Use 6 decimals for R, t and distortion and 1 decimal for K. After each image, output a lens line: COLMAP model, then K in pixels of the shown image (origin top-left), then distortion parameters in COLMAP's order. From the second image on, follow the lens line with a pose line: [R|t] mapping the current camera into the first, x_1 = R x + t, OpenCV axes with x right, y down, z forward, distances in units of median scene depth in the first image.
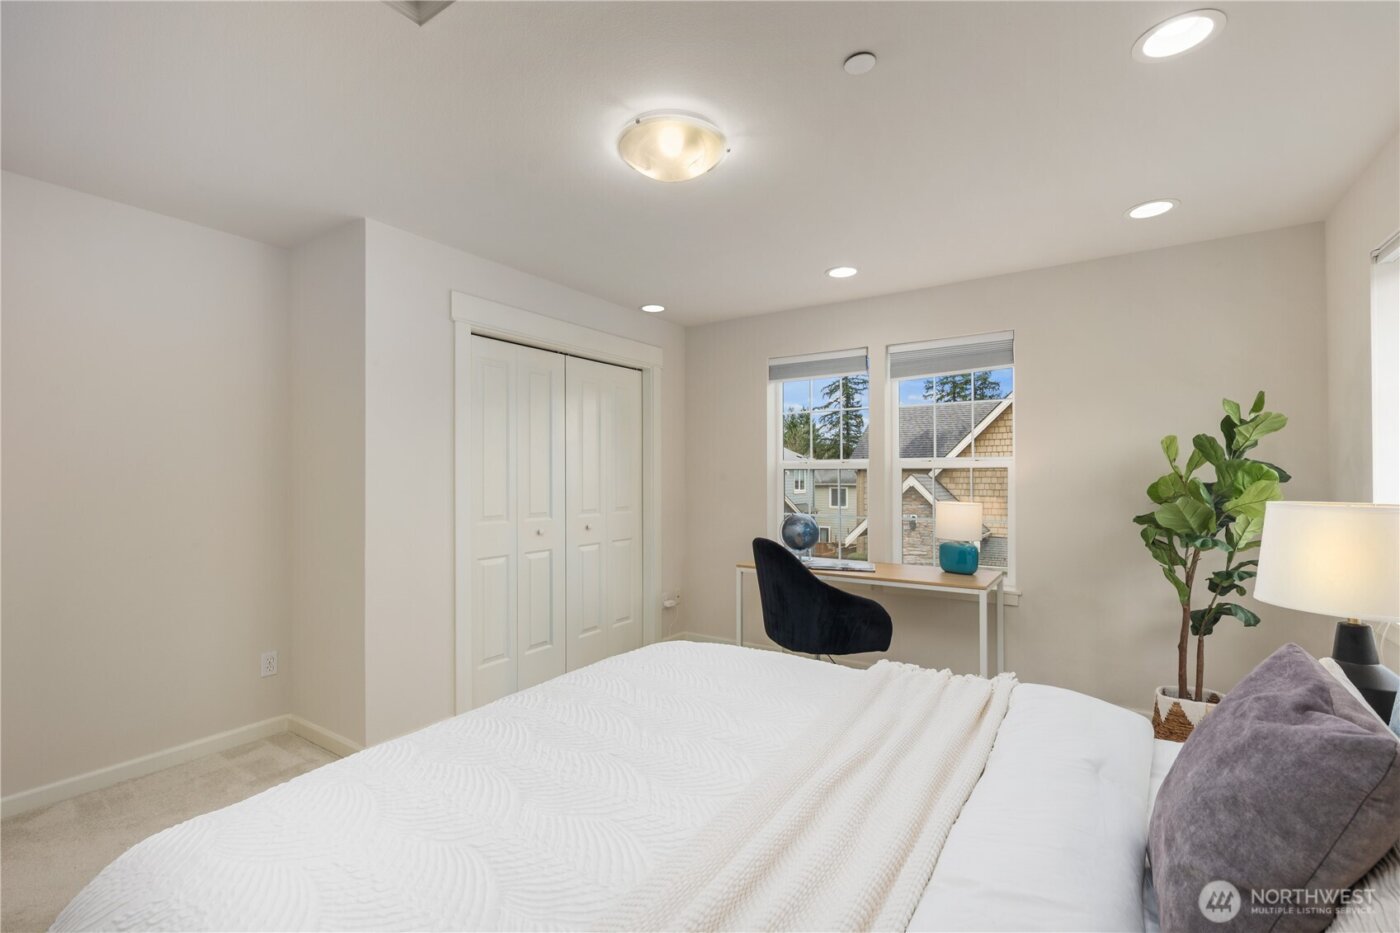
lens RADIAL K [[614.2, 0, 695.4], [0, 614.2, 474.8], [0, 0, 1]] dist [0.002938, 0.000224]
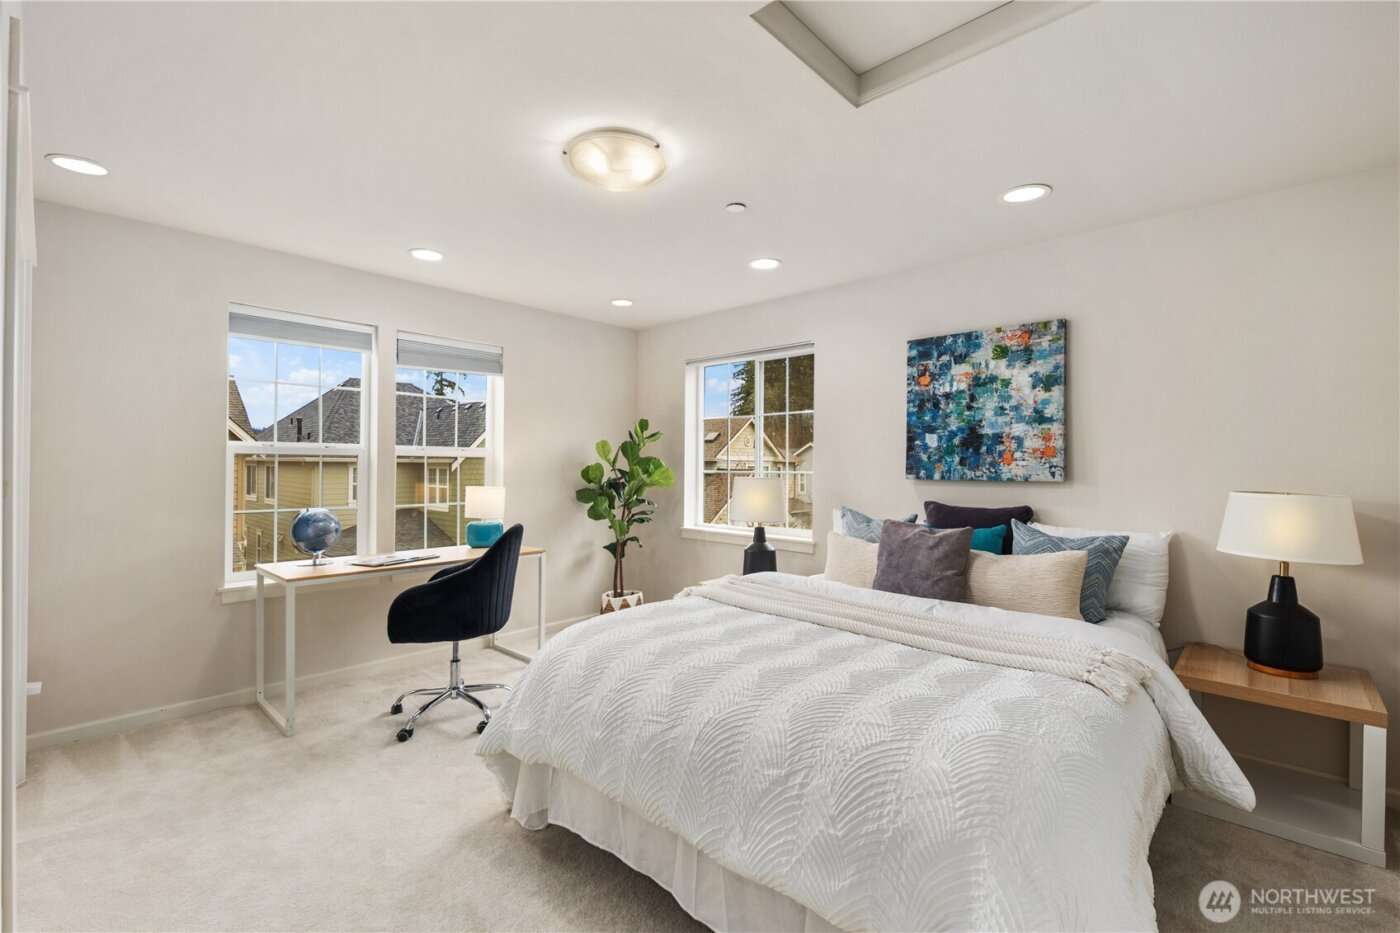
lens RADIAL K [[614.2, 0, 699.2], [0, 614.2, 463.5], [0, 0, 1]] dist [0.002938, 0.000224]
pose [[0.171643, 0.009955, 0.985109, -0.625287], [-0.005737, 0.999942, -0.009105, 0.010468], [-0.985142, -0.004089, 0.171690, 0.385600]]
